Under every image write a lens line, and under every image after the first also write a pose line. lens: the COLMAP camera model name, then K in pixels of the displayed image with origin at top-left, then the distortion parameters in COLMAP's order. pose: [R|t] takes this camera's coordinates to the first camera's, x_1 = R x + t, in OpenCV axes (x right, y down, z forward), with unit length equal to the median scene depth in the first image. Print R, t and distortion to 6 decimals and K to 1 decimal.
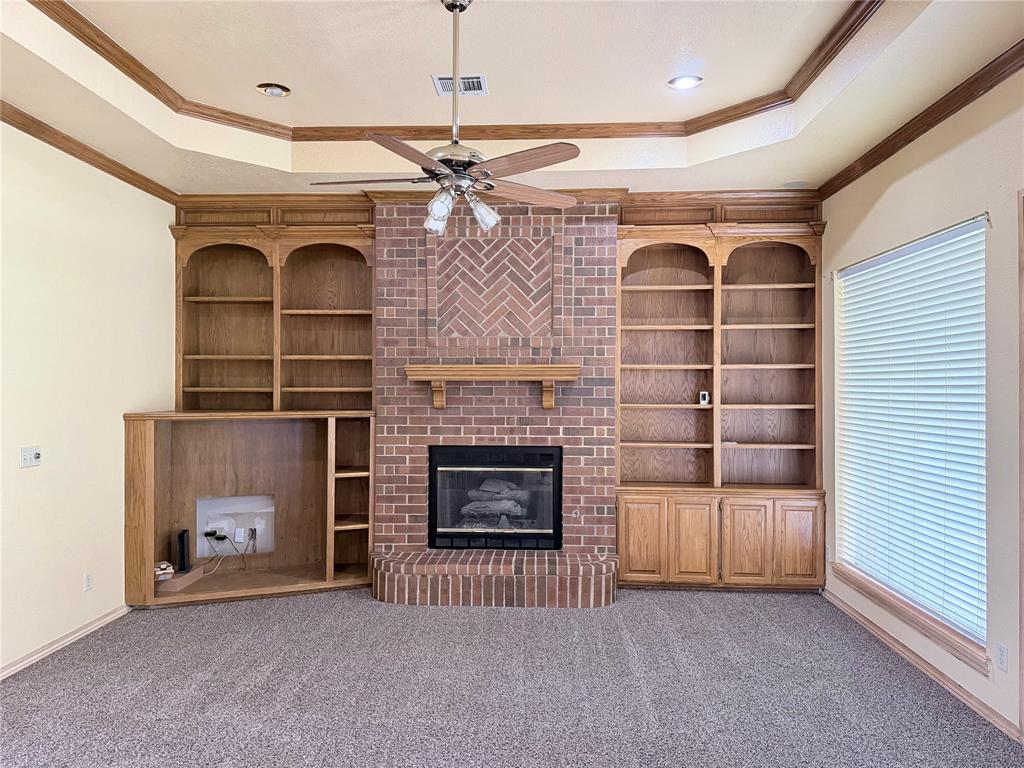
lens RADIAL K [[709.2, 0, 510.4], [0, 709.2, 387.6], [0, 0, 1]] dist [0.160668, -0.264857]
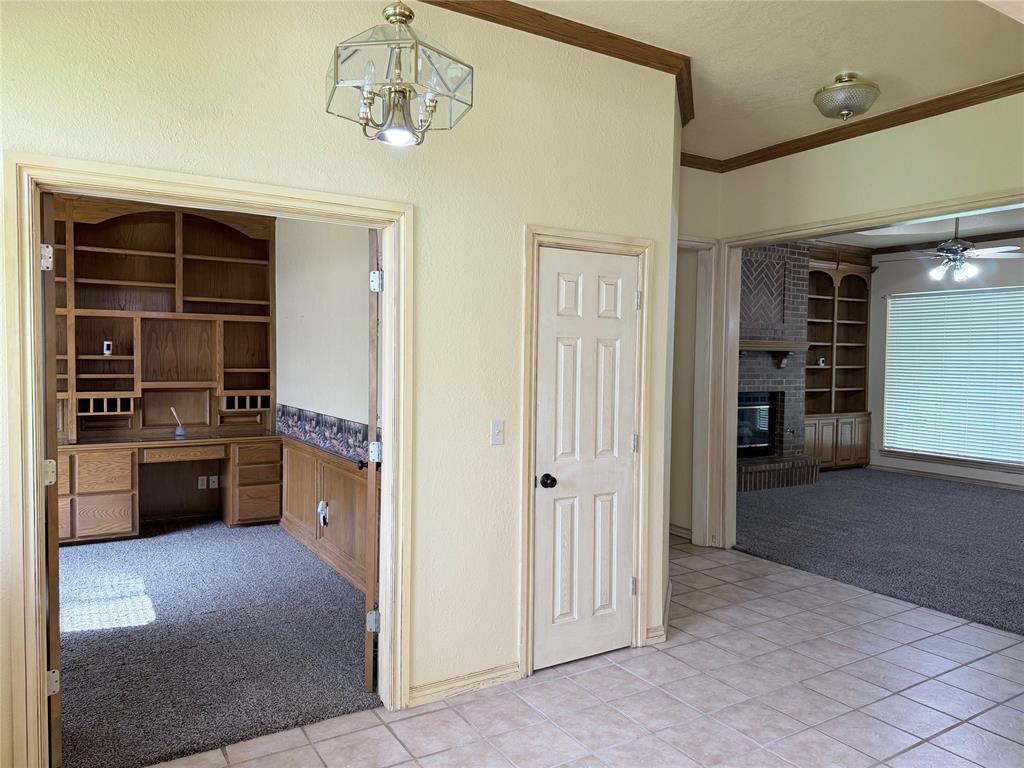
lens RADIAL K [[709.2, 0, 510.4], [0, 709.2, 387.6], [0, 0, 1]] dist [0.160668, -0.264857]
pose [[0.821848, -0.016351, 0.569472, -1.378846], [-0.010748, 0.998965, 0.044194, 0.007210], [-0.569605, -0.042442, 0.820822, -0.000616]]
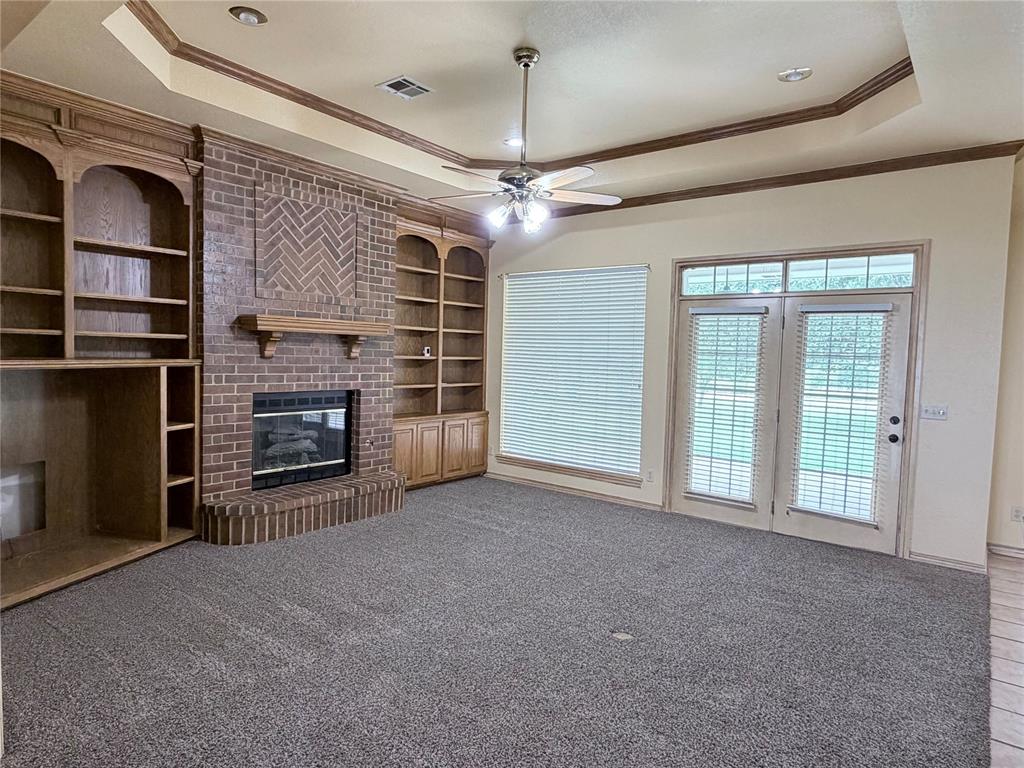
lens RADIAL K [[607.1, 0, 505.4], [0, 607.1, 388.0], [0, 0, 1]] dist [-0.001938, 0.000385]
pose [[0.586690, -0.031612, 0.809194, -0.618424], [-0.027931, 0.997853, 0.059234, 0.011144], [-0.809330, -0.057354, 0.584547, 0.191093]]
